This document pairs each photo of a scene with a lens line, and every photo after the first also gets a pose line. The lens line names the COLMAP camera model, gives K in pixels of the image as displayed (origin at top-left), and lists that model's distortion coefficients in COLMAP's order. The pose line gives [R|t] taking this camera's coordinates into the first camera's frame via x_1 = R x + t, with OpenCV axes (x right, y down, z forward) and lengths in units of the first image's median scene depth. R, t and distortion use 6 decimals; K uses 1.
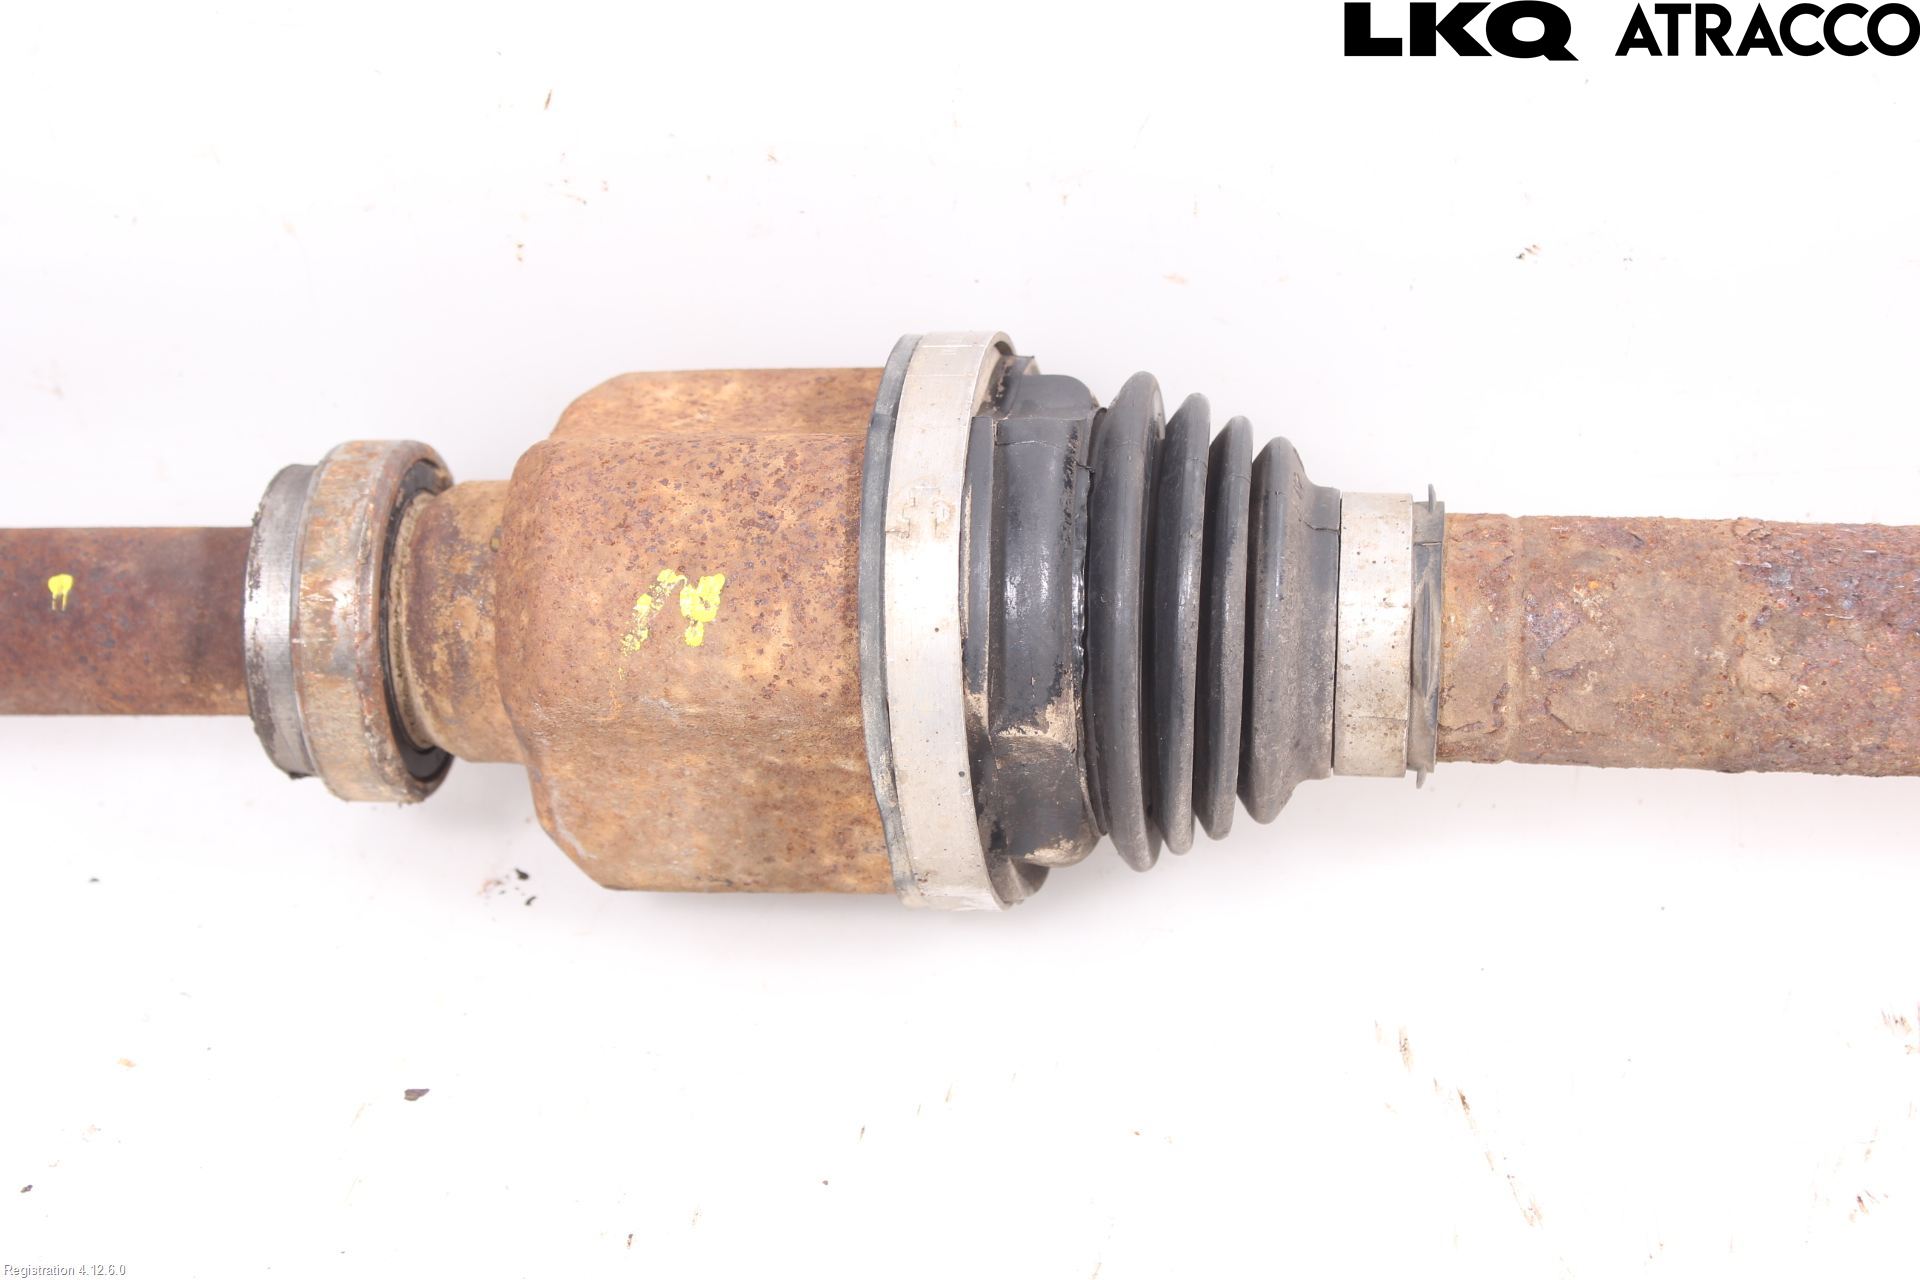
lens RADIAL K [[4040.3, 0, 955.8], [0, 4040.3, 641.2], [0, 0, 1]] dist [0.029902, 0.000000]
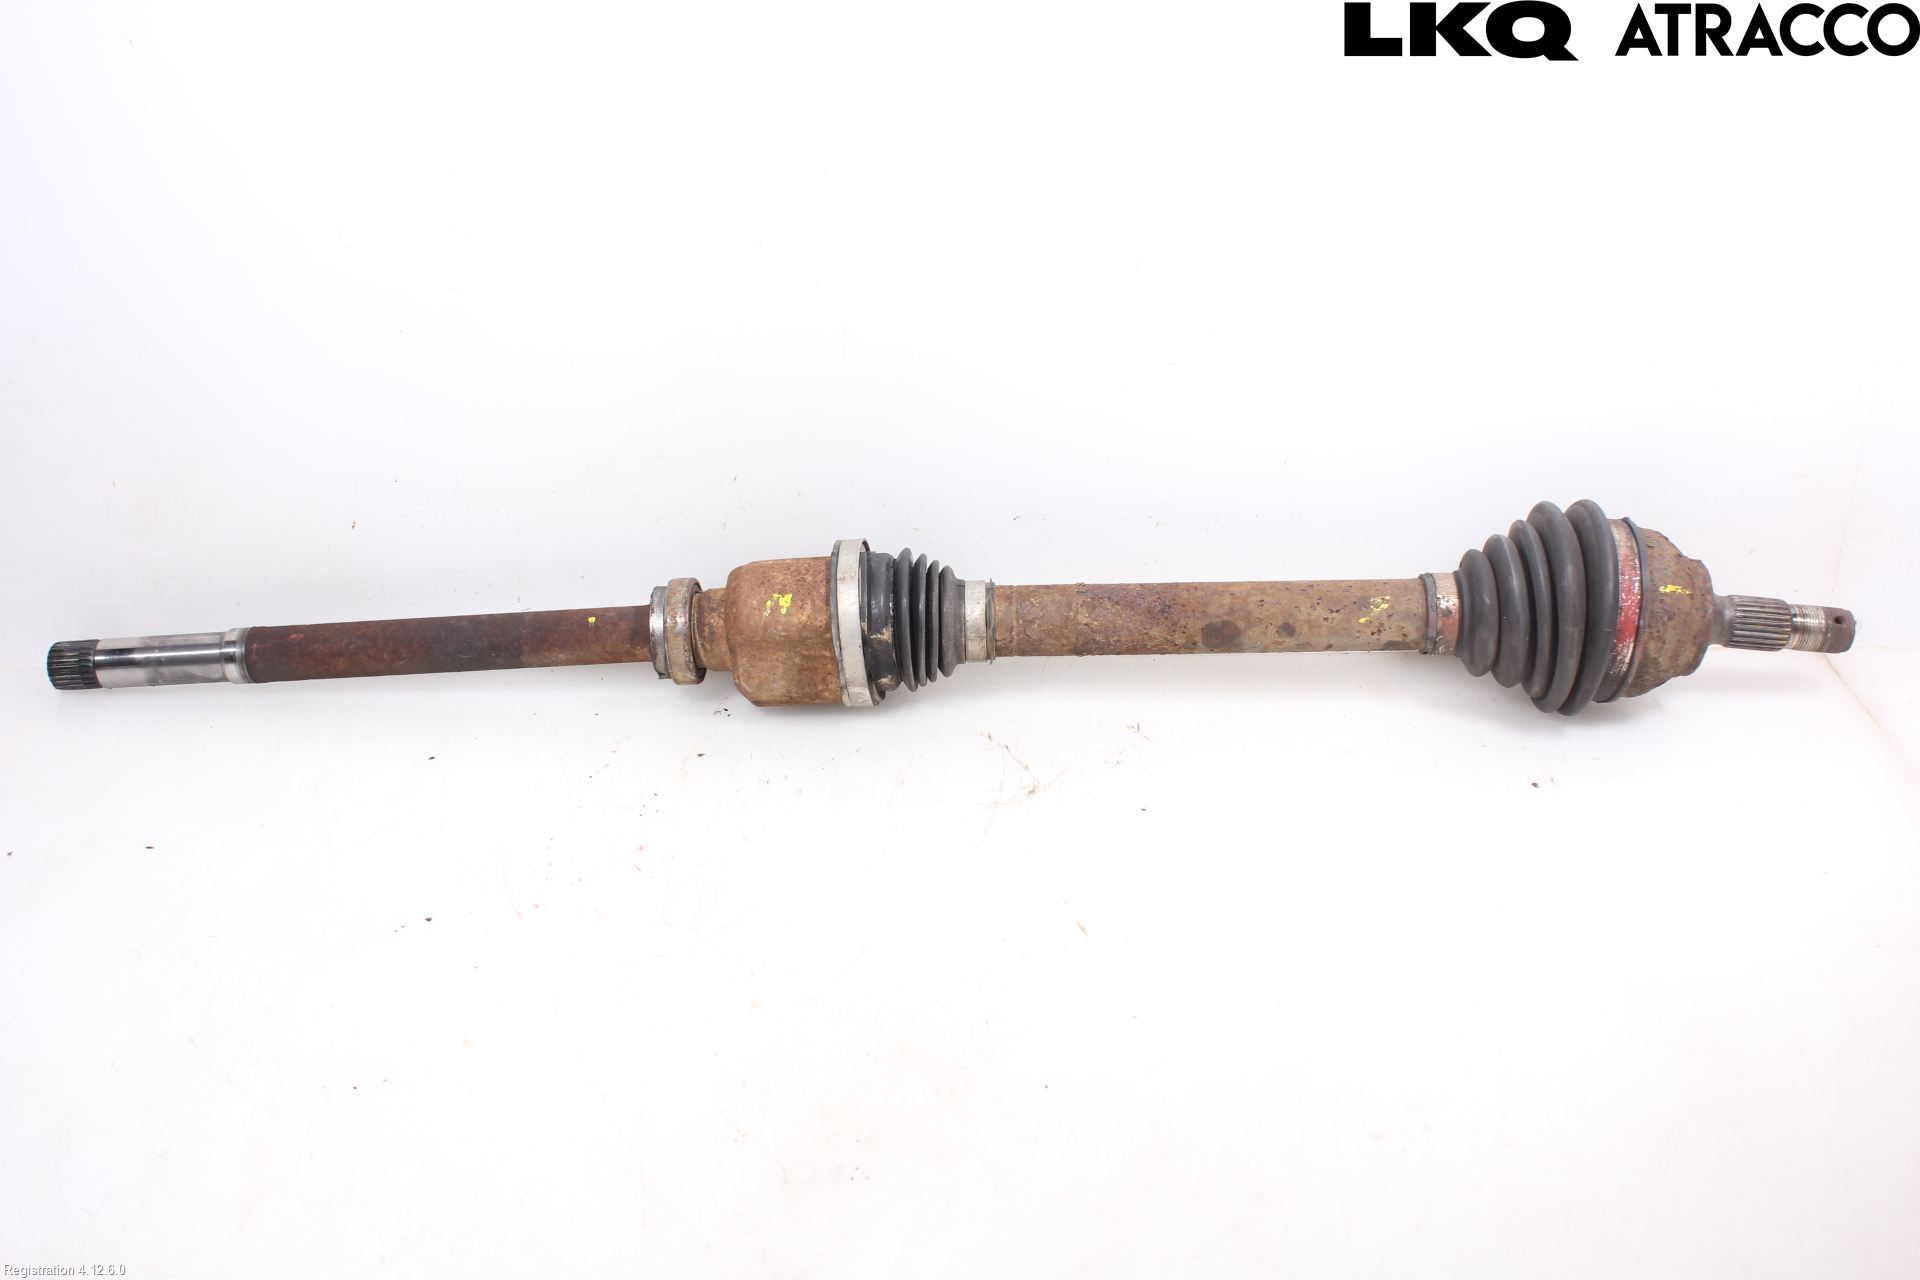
lens RADIAL K [[2259.7, 0, 962.2], [0, 2259.7, 643.3], [0, 0, 1]] dist [-0.021664, 0.000000]
pose [[0.996616, -0.017978, 0.080214, -0.065933], [0.037097, 0.969141, -0.243698, 0.498551], [-0.073357, 0.245849, 0.966528, -0.889519]]
